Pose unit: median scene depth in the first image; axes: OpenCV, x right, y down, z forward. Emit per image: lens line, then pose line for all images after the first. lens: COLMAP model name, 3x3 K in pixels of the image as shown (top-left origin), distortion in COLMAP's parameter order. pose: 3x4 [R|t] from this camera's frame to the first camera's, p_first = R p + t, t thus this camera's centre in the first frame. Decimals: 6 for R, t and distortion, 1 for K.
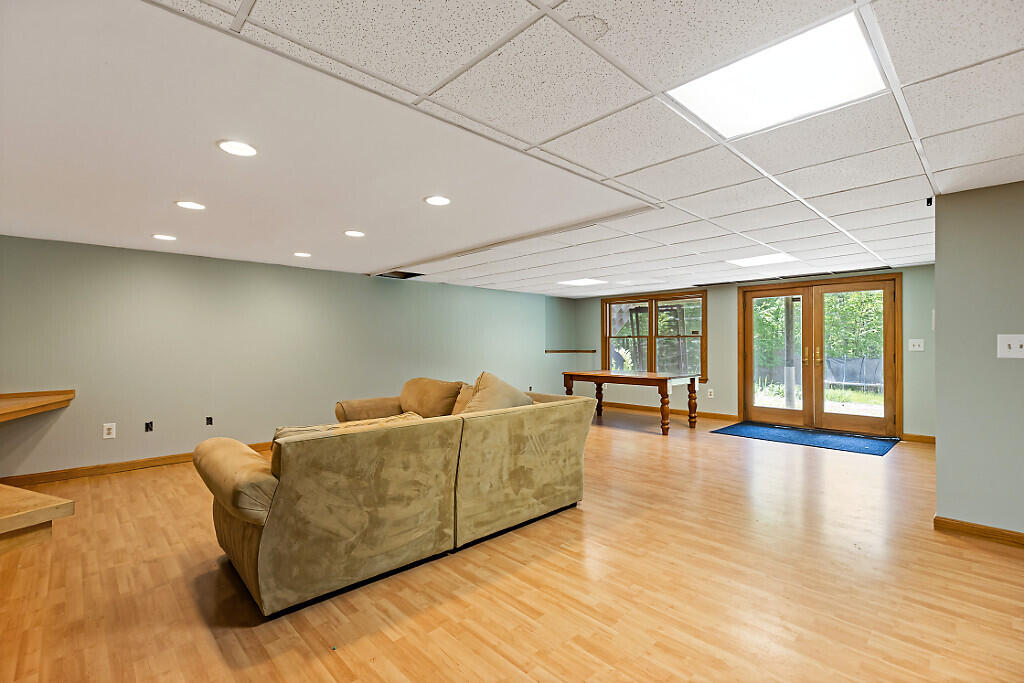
lens RADIAL K [[461.7, 0, 507.5], [0, 461.7, 342.5], [0, 0, 1]] dist [-0.001866, -0.000164]
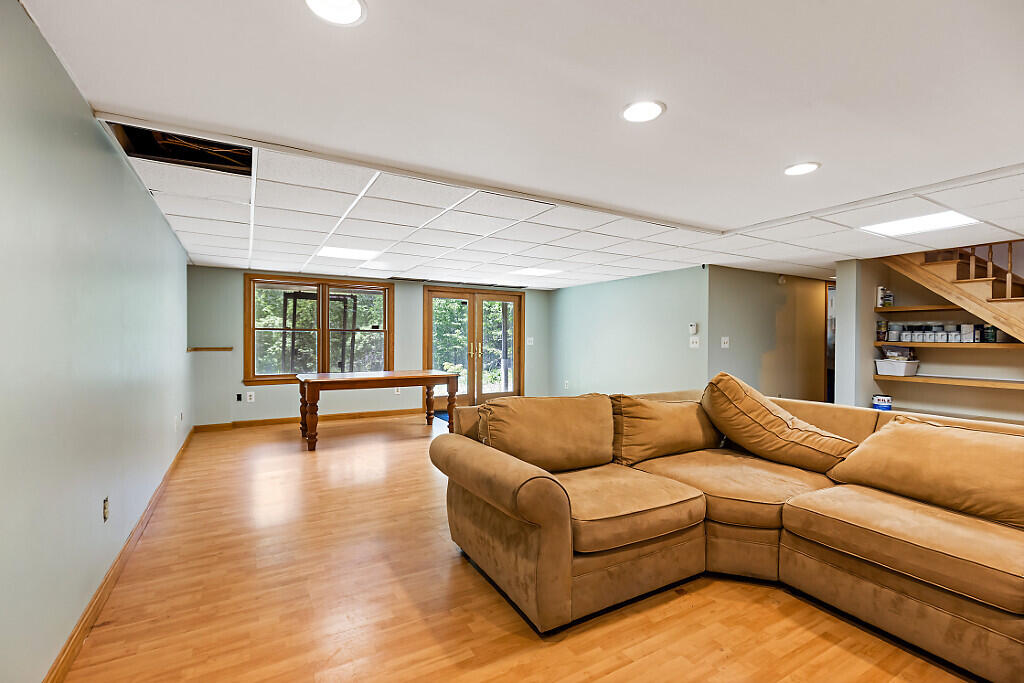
lens RADIAL K [[461.7, 0, 507.5], [0, 461.7, 342.5], [0, 0, 1]] dist [-0.001866, -0.000164]
pose [[0.230176, 0.001100, 0.973149, -0.479010], [-0.010153, 0.999948, 0.001271, 0.006113], [-0.973096, -0.010173, 0.230175, 0.570363]]
